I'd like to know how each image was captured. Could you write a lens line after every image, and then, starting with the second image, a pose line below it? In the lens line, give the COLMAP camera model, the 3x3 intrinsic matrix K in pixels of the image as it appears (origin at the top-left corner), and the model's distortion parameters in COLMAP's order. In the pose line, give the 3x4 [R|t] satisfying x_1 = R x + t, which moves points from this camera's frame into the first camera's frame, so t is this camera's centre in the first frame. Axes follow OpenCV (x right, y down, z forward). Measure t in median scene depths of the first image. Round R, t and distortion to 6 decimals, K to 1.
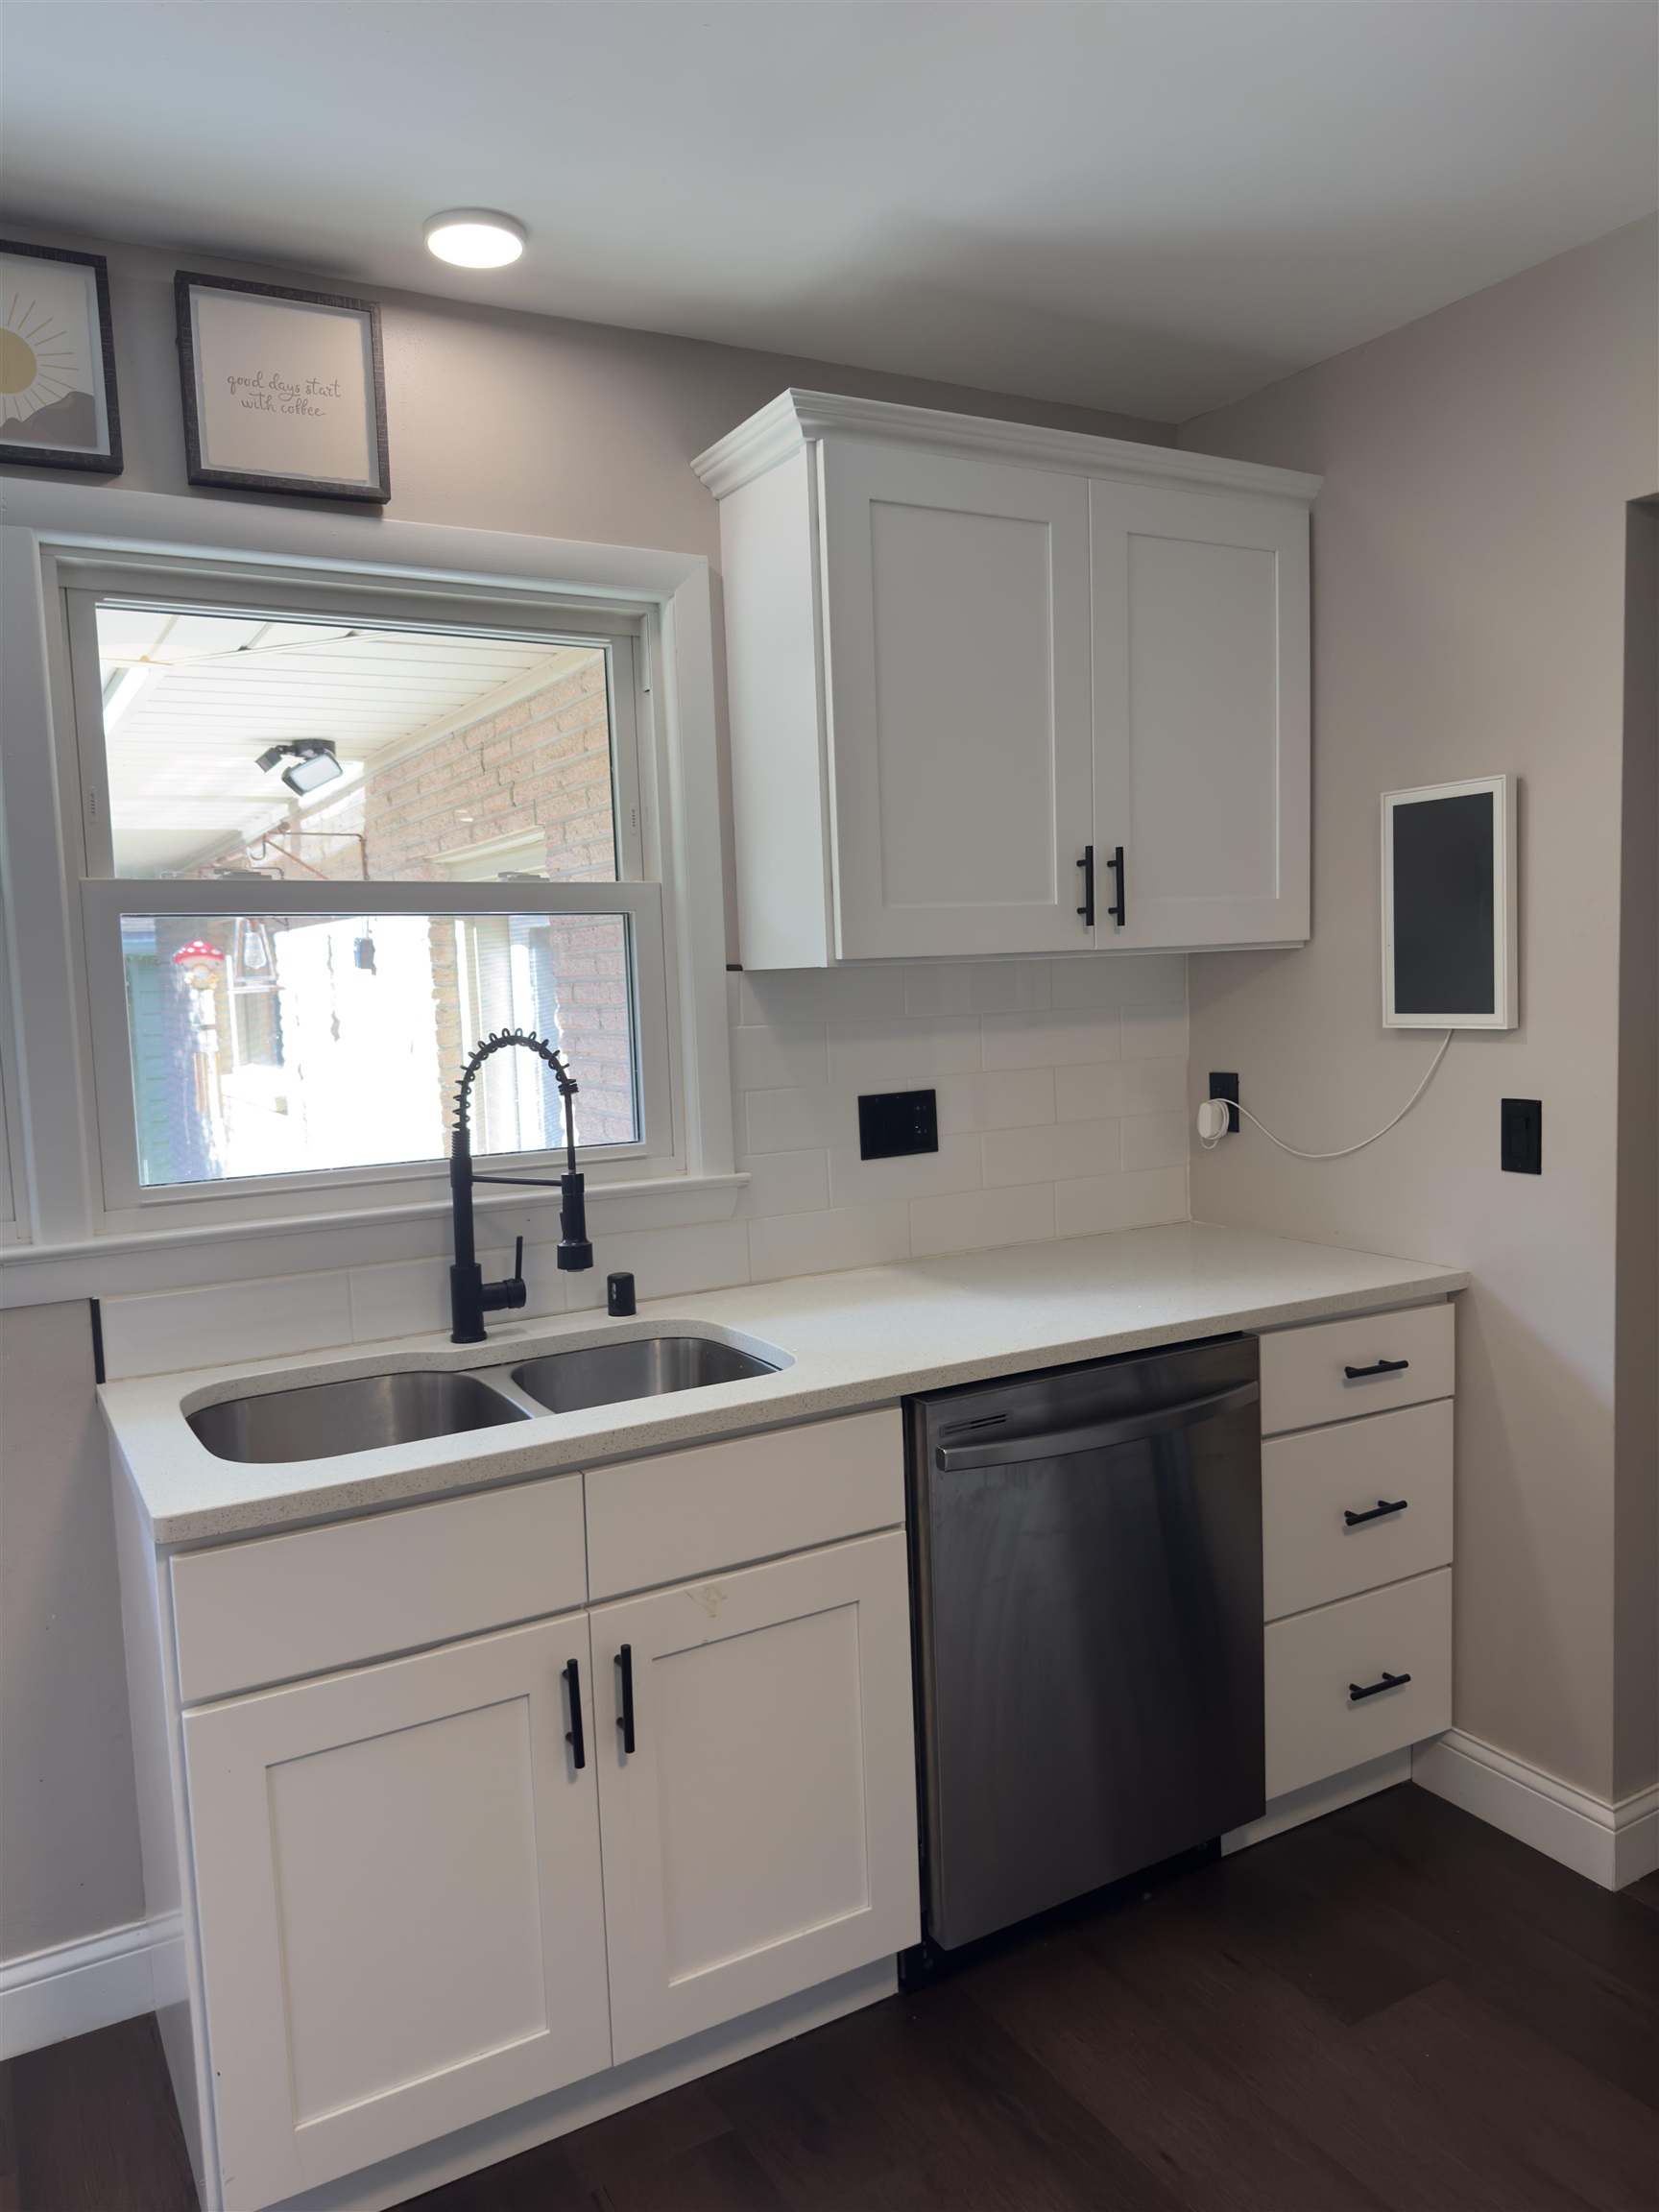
lens RADIAL K [[1547.2, 0, 827.6], [0, 1547.2, 1115.5], [0, 0, 1]] dist [0.106244, -0.152986]
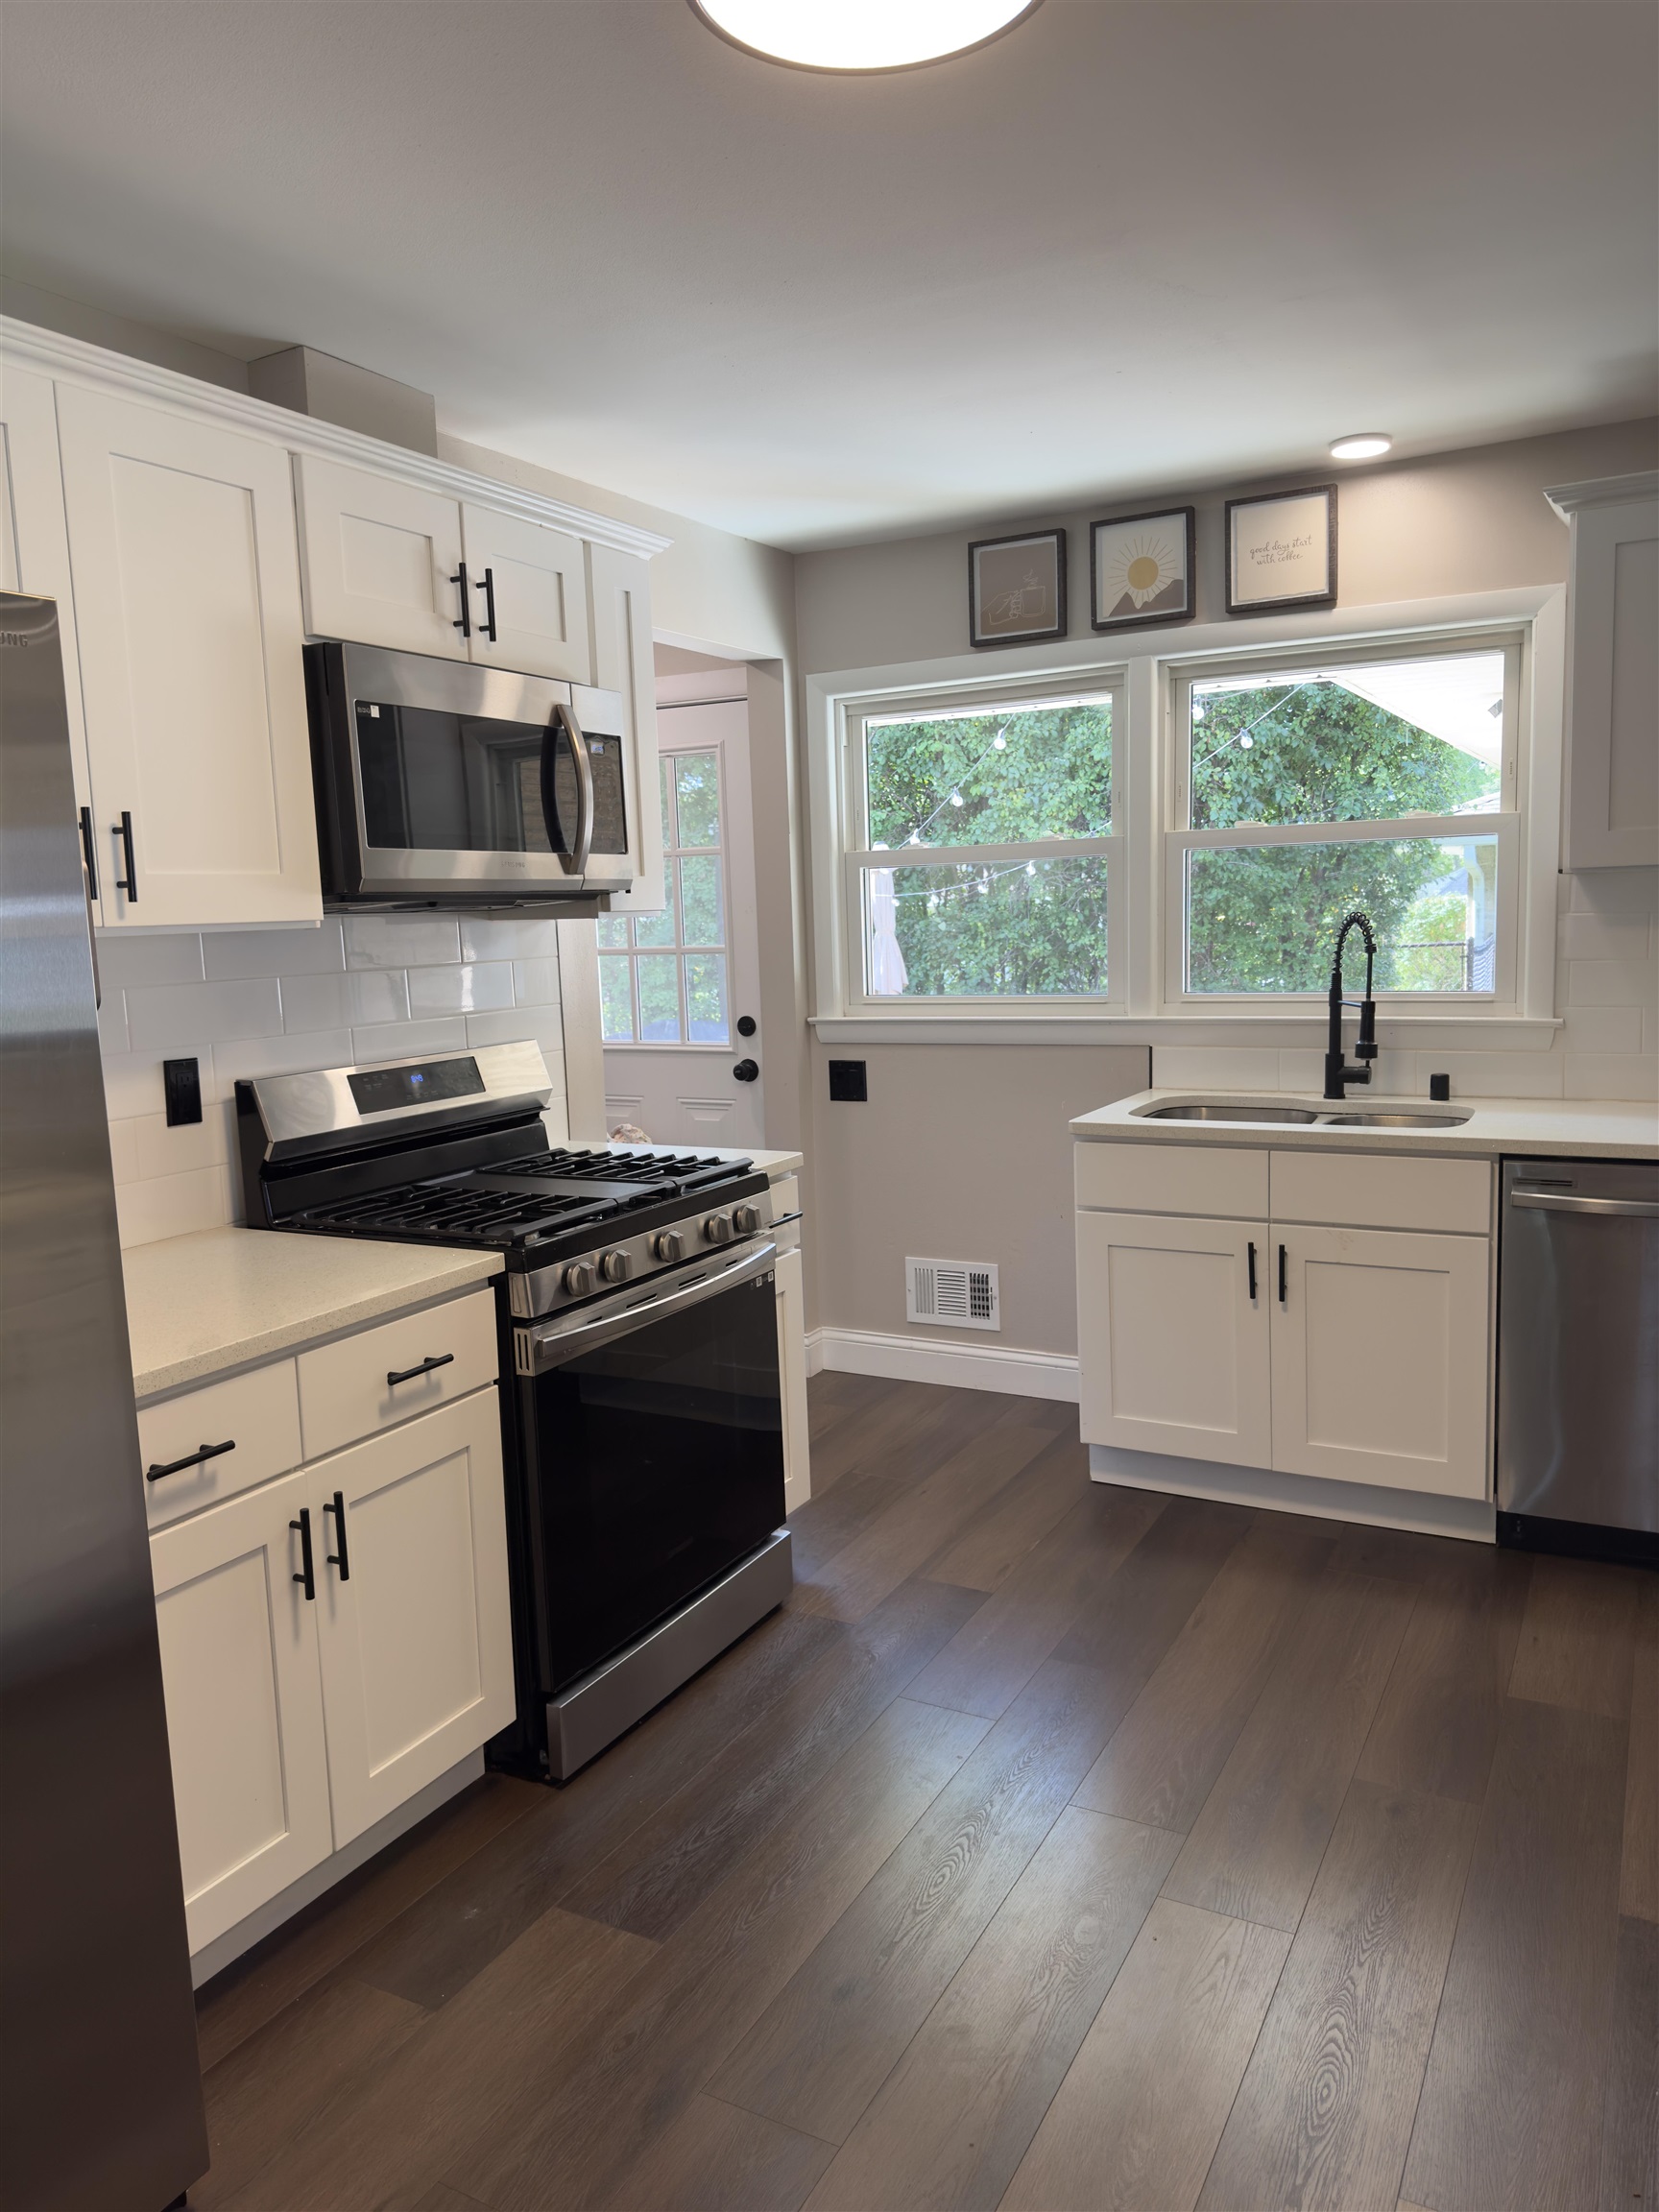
lens RADIAL K [[1544.0, 0, 839.5], [0, 1544.0, 1109.2], [0, 0, 1]] dist [0.158010, -0.303485]
pose [[0.540196, 0.122552, -0.832568, 0.891046], [-0.067847, 0.992461, 0.102067, 0.019237], [0.838800, 0.001351, 0.544438, -0.365245]]
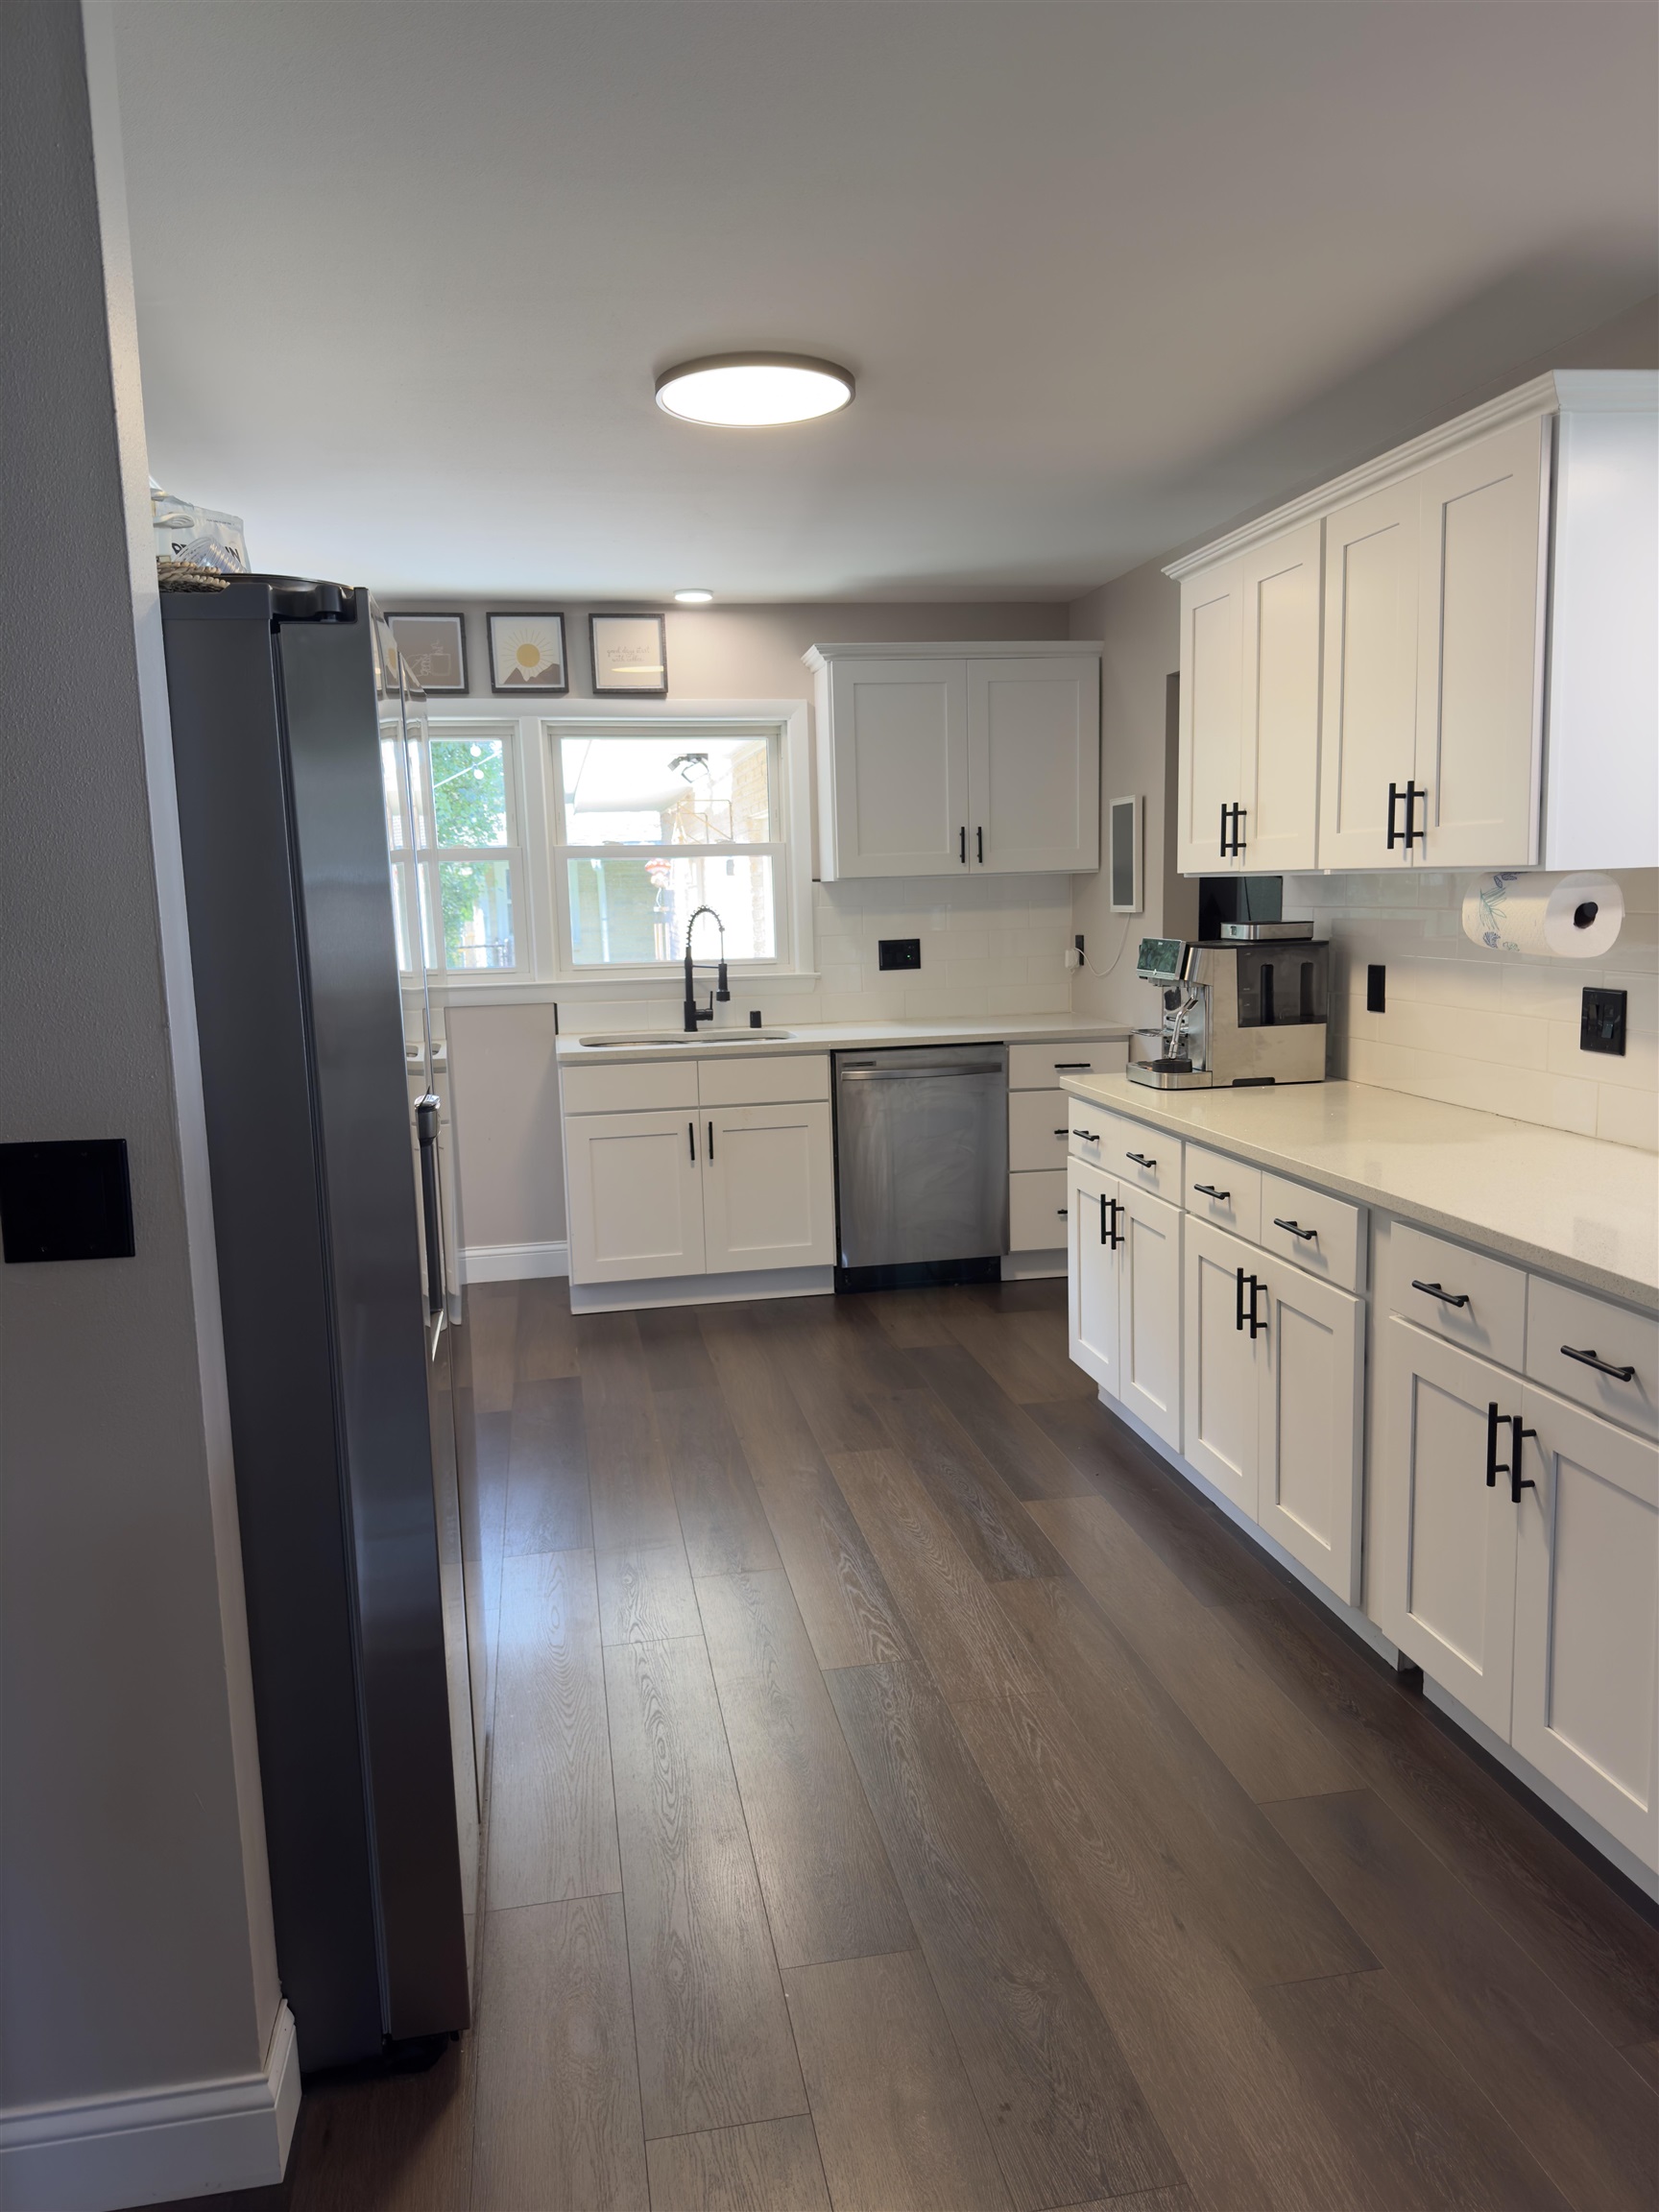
lens RADIAL K [[1544.0, 0, 839.5], [0, 1544.0, 1109.2], [0, 0, 1]] dist [0.158010, -0.303485]
pose [[0.945827, 0.055675, -0.319861, 0.793422], [-0.036607, 0.997192, 0.065325, 0.097926], [0.322600, -0.050077, 0.945210, -1.268305]]
